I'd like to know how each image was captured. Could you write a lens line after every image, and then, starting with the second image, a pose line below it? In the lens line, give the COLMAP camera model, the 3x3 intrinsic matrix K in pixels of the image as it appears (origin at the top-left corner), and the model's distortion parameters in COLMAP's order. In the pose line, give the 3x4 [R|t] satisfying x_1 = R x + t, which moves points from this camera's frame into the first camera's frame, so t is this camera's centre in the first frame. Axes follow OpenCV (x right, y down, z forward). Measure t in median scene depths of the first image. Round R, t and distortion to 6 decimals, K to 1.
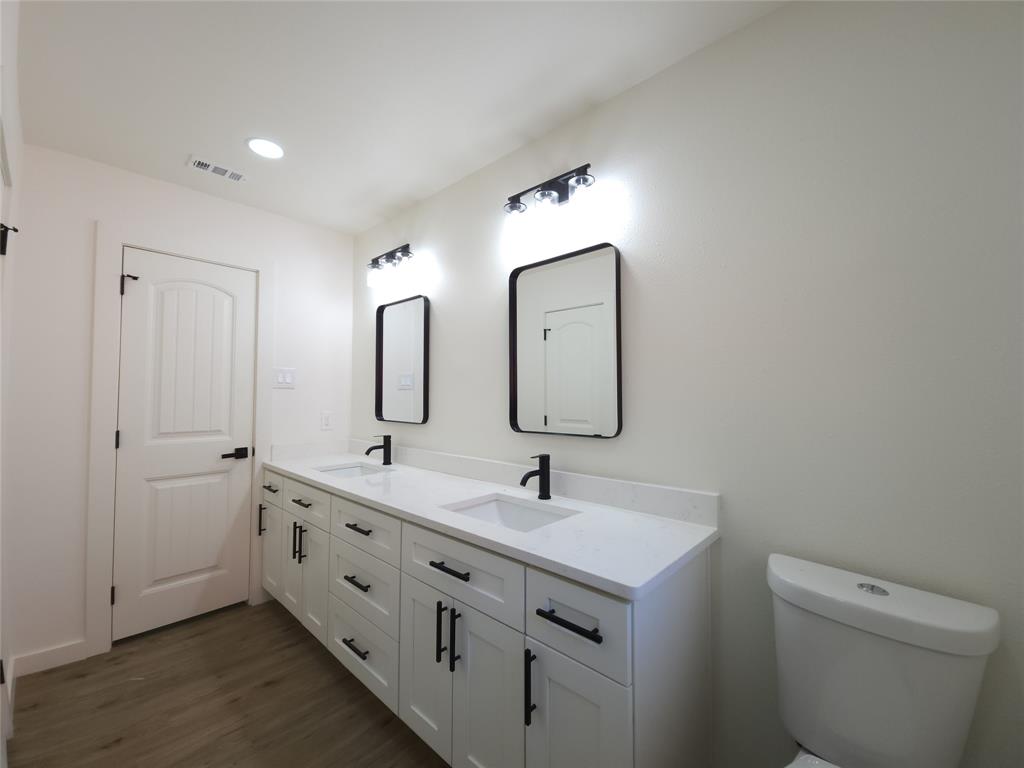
lens RADIAL K [[413.6, 0, 512.7], [0, 413.6, 381.8], [0, 0, 1]] dist [0.016815, -0.010841]
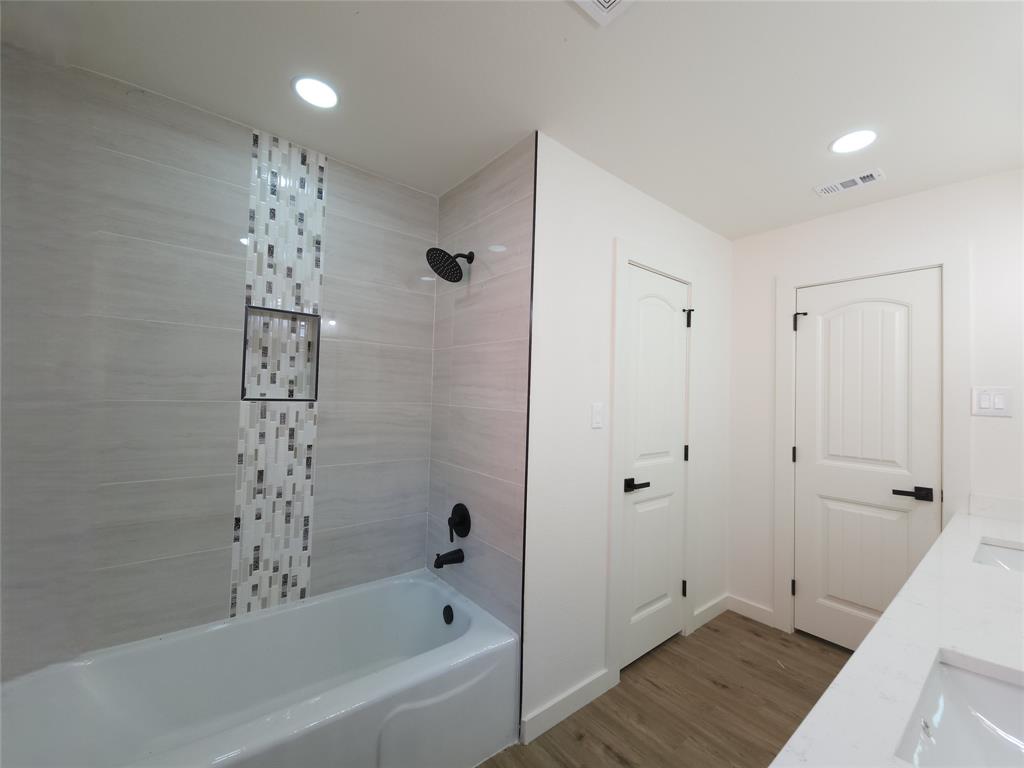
lens RADIAL K [[413.6, 0, 510.1], [0, 413.6, 384.9], [0, 0, 1]] dist [0.016815, -0.010841]
pose [[-0.125098, -0.028470, -0.991736, 0.301323], [0.010867, 0.999489, -0.030063, -0.030177], [0.992085, -0.014538, -0.124725, 0.337945]]
